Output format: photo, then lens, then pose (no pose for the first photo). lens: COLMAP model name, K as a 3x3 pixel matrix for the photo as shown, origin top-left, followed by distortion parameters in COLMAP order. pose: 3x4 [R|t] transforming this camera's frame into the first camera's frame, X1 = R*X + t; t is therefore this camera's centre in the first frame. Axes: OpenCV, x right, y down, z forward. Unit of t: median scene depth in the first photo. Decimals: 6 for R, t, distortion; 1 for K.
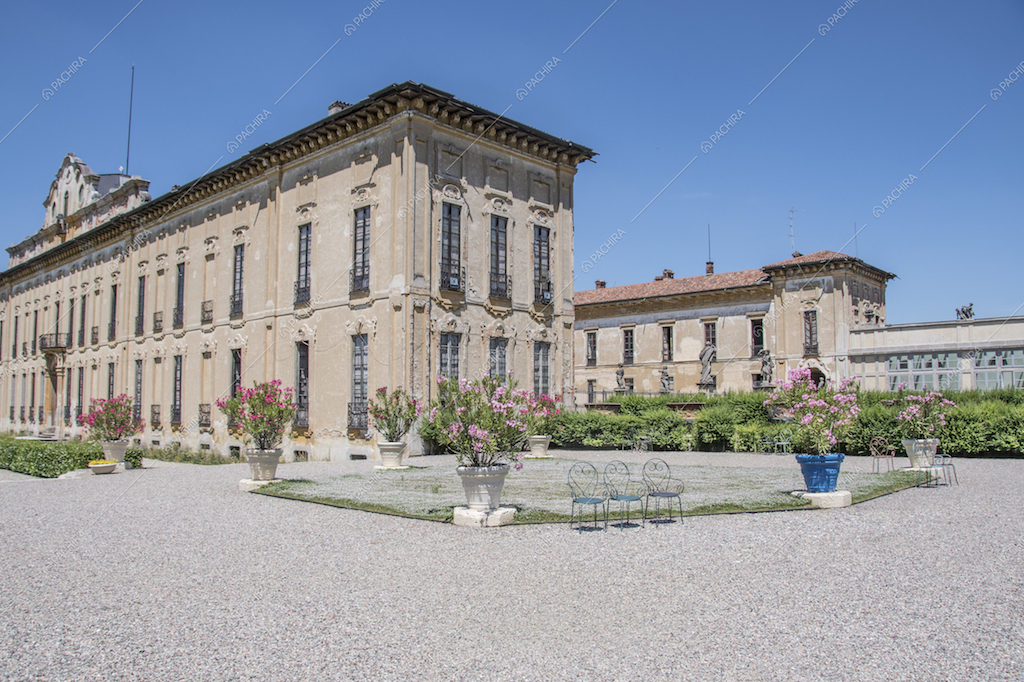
lens RADIAL K [[796.8, 0, 510.8], [0, 796.8, 348.5], [0, 0, 1]] dist [-0.111440, 0.018458]
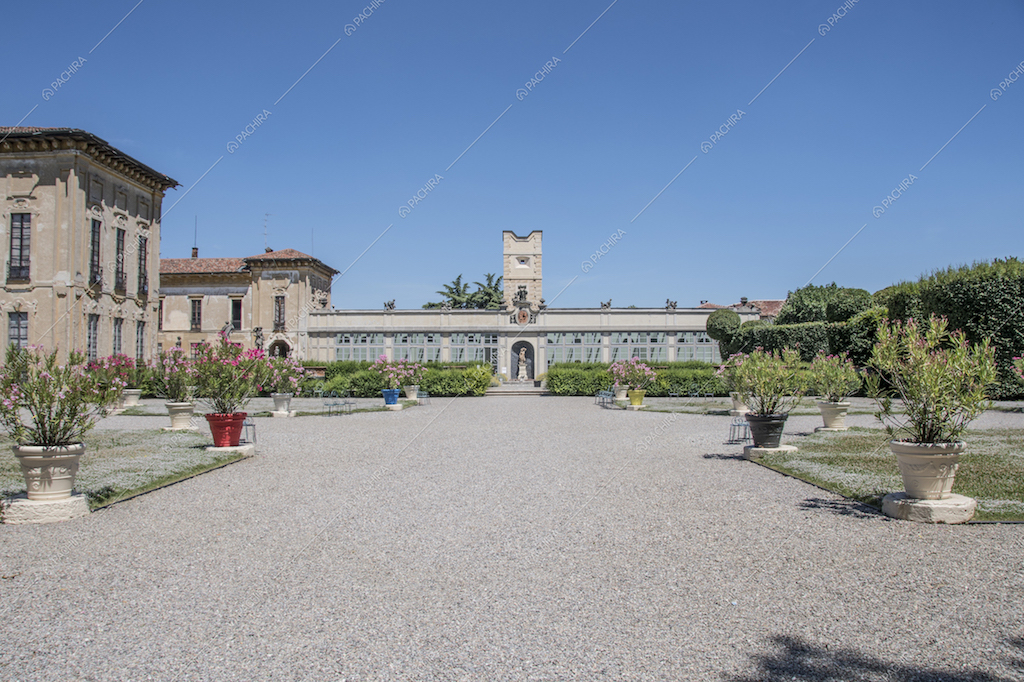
lens RADIAL K [[796.8, 0, 512.6], [0, 796.8, 338.7], [0, 0, 1]] dist [-0.111440, 0.018458]
pose [[0.741183, 0.028763, 0.670687, -0.377849], [-0.051982, 0.998541, 0.014623, -0.030763], [-0.669288, -0.045702, 0.741597, -0.418596]]
